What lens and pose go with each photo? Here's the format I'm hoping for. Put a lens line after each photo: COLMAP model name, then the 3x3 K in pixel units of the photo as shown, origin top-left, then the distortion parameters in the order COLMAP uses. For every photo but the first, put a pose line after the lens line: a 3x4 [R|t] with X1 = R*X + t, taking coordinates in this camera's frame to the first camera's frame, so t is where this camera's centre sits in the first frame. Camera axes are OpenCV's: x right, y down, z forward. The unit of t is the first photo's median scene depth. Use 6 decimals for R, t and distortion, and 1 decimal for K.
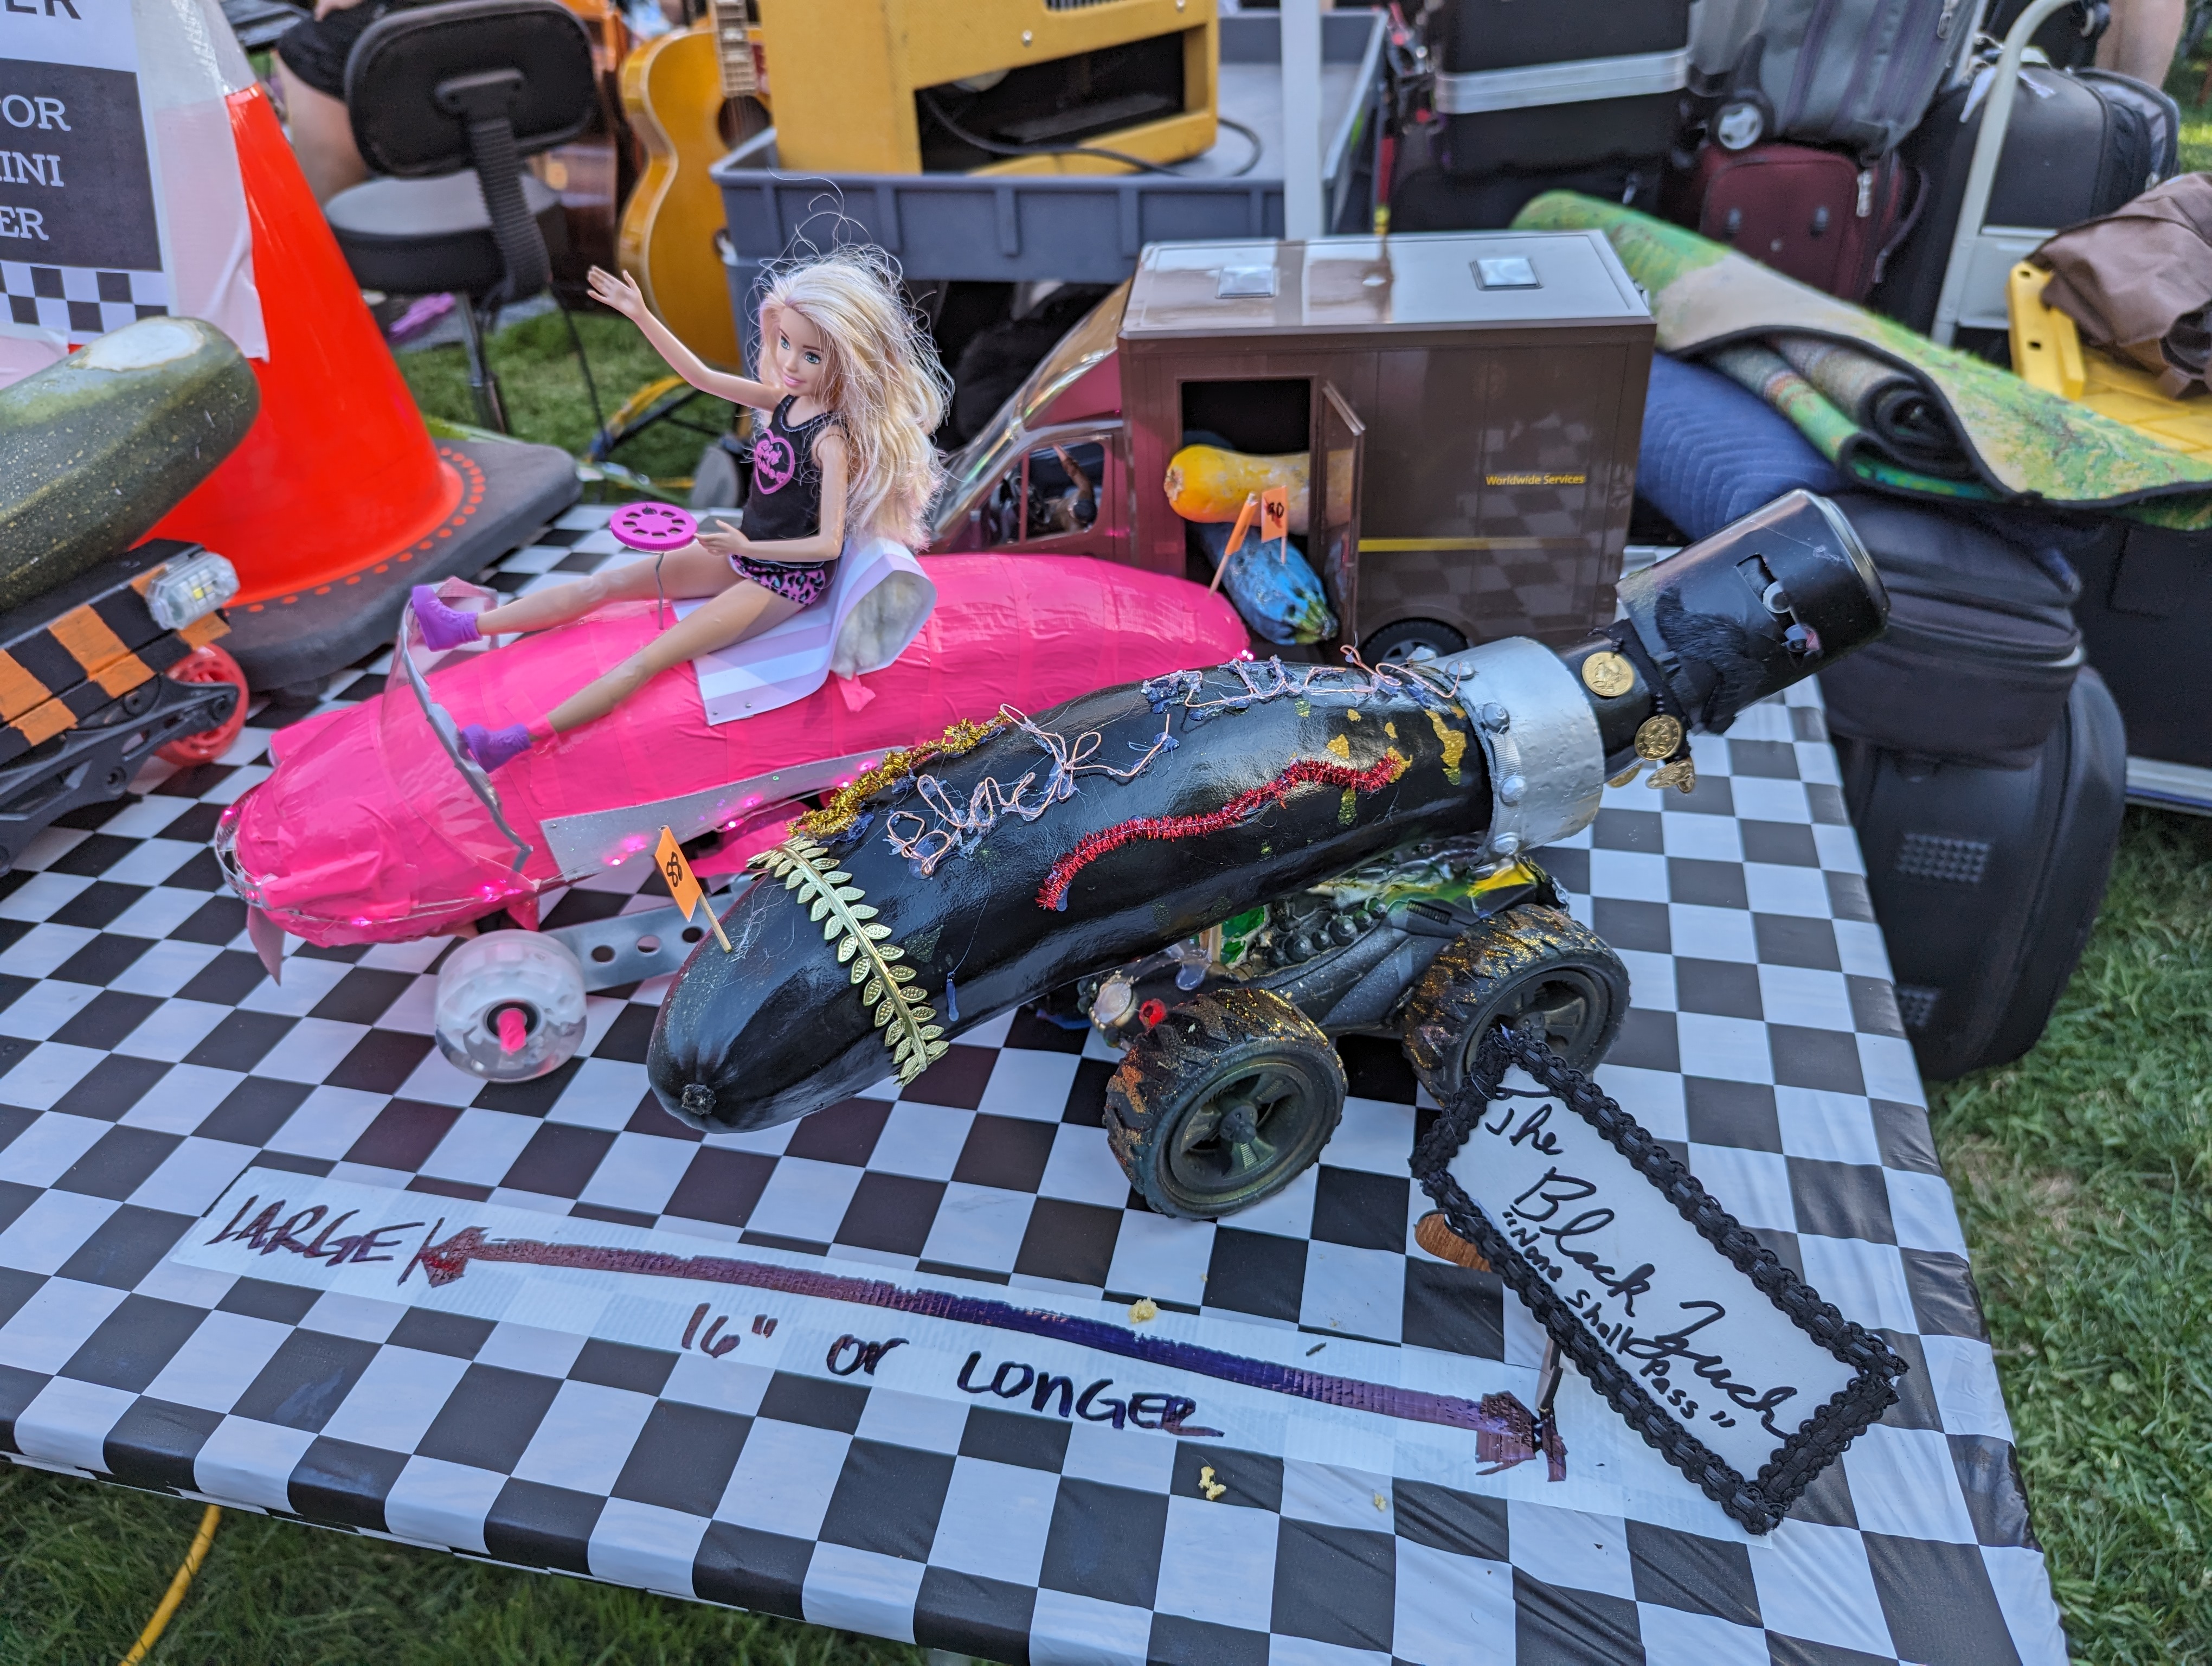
lens RADIAL K [[1567.6, 0, 1106.0], [0, 1567.6, 833.0], [0, 0, 1]] dist [0.027365, -0.003823]
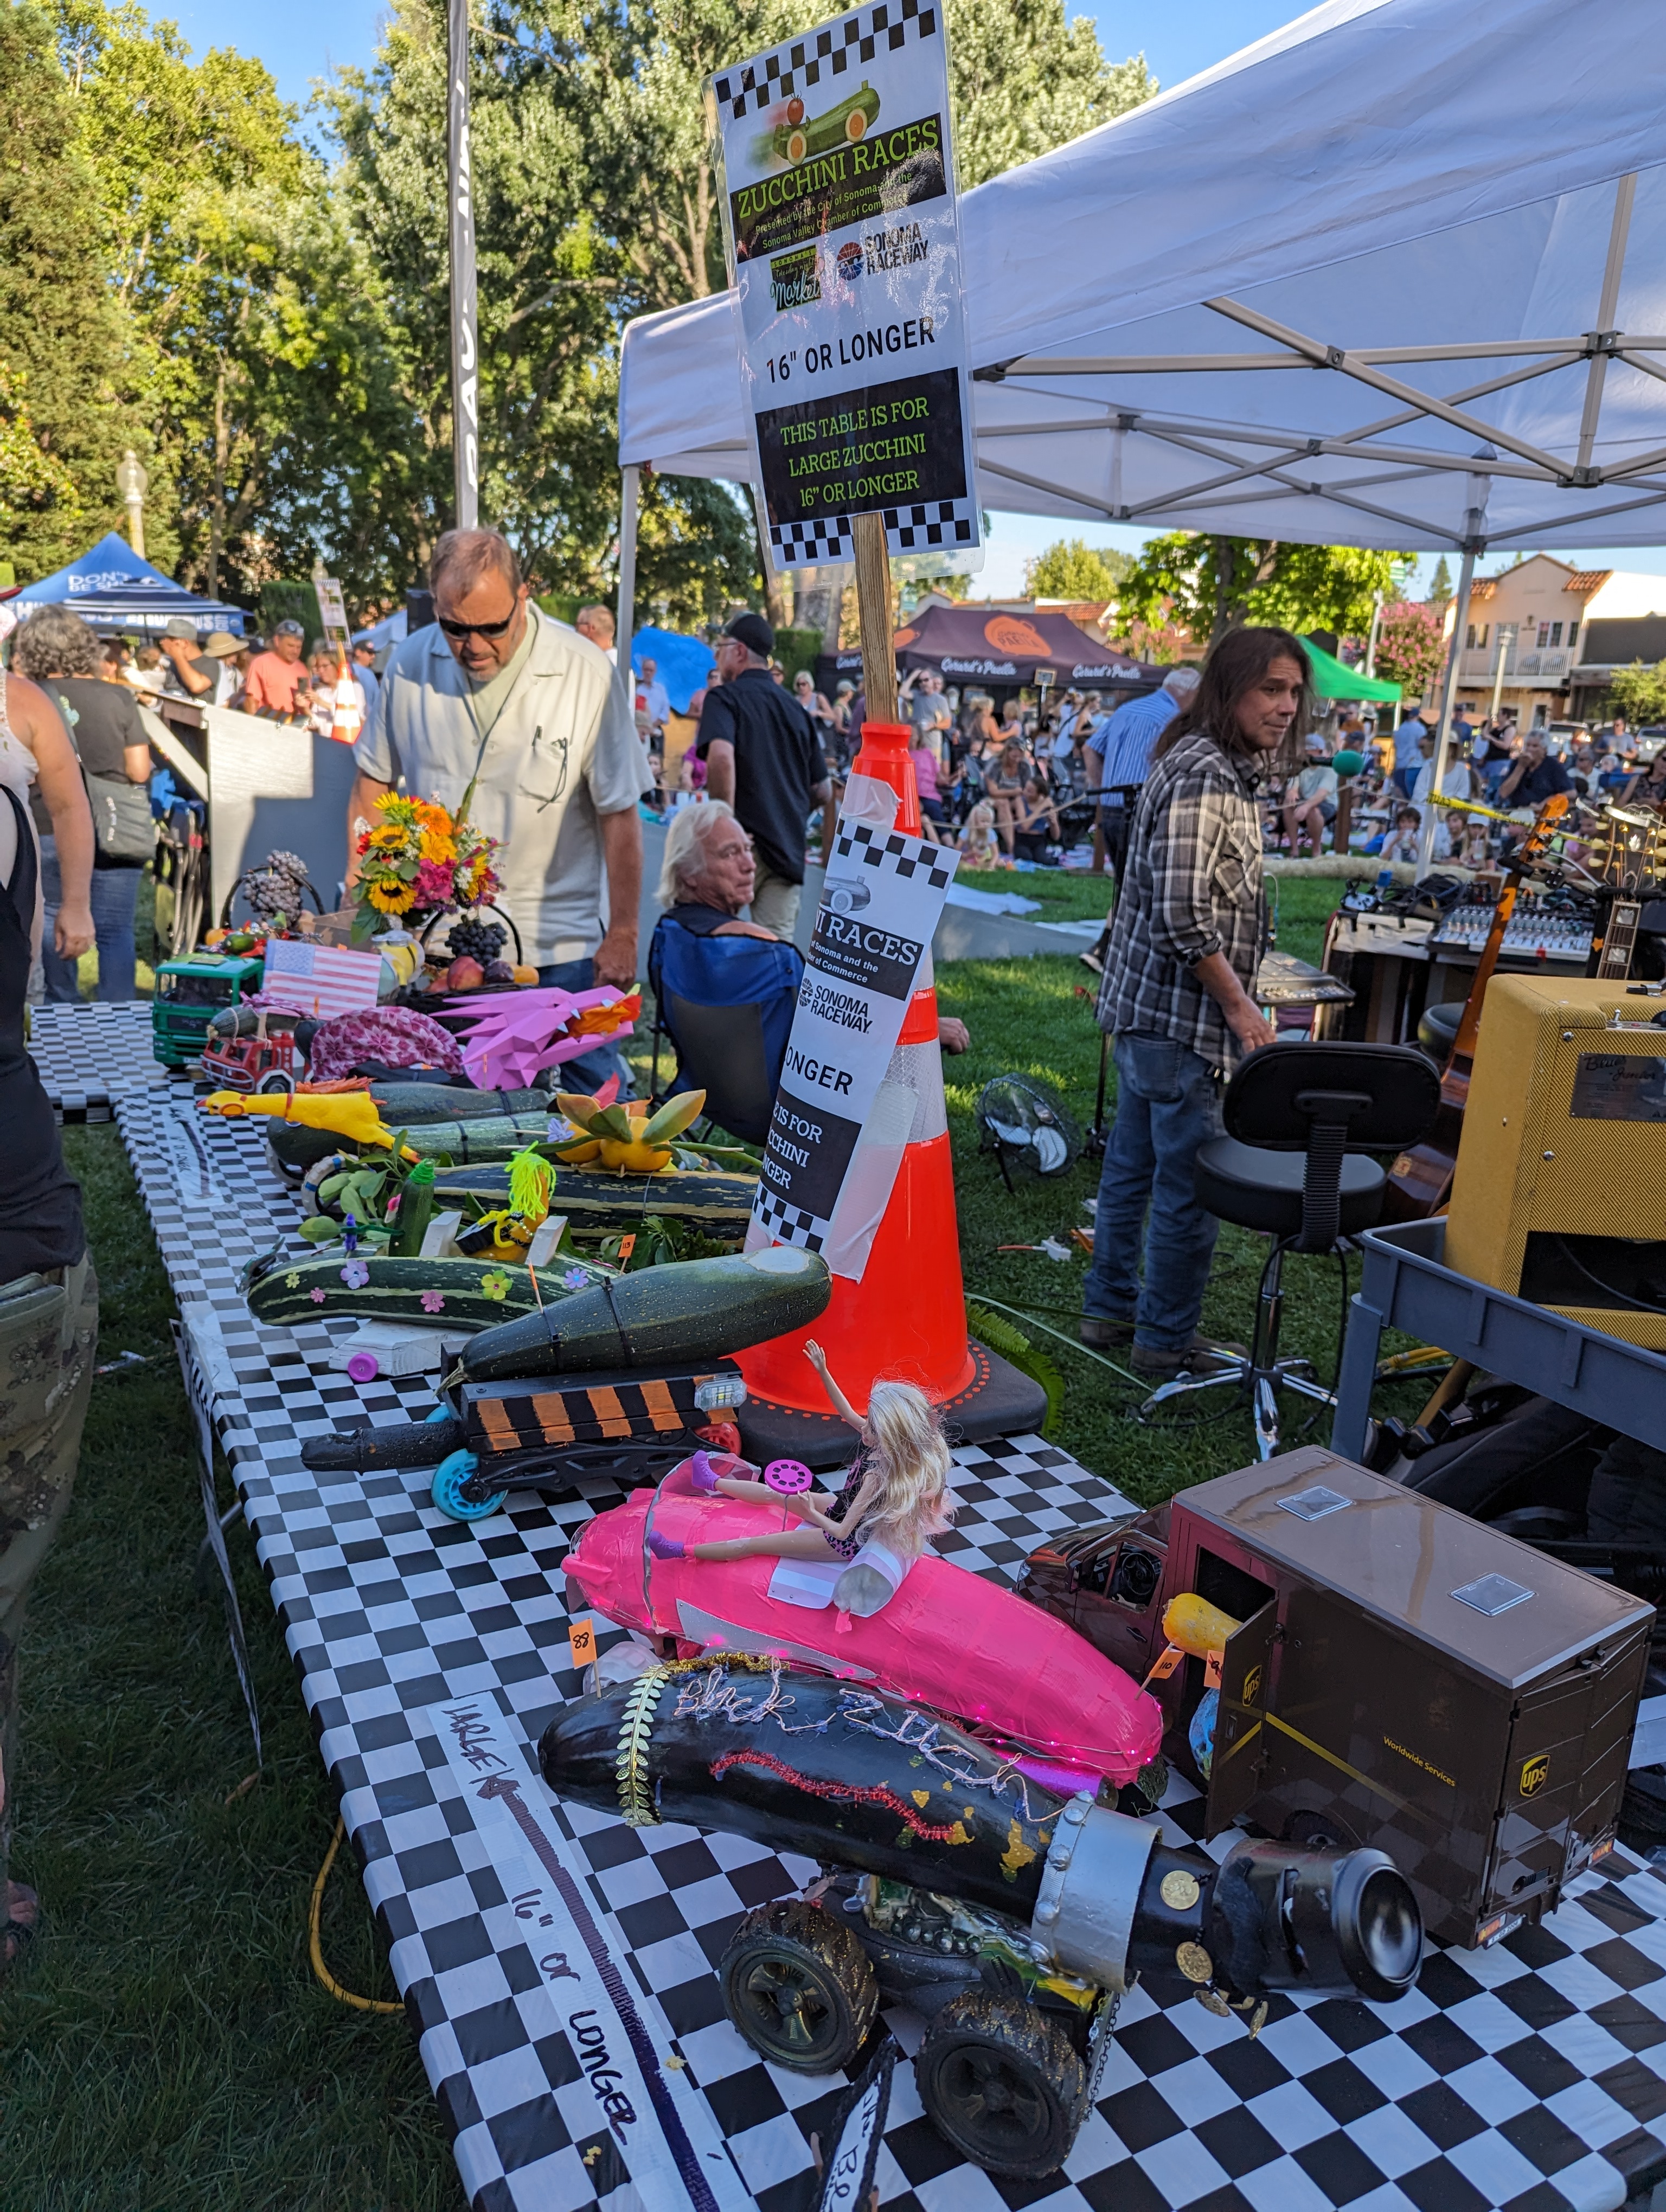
lens RADIAL K [[1644.7, 0, 833.0], [0, 1644.7, 1106.0], [0, 0, 1]] dist [-0.001302, 0.000120]
pose [[0.643023, 0.266616, -0.717940, 1.016489], [-0.498938, 0.857043, -0.128600, -0.365246], [0.581018, 0.440900, 0.684123, -0.420444]]
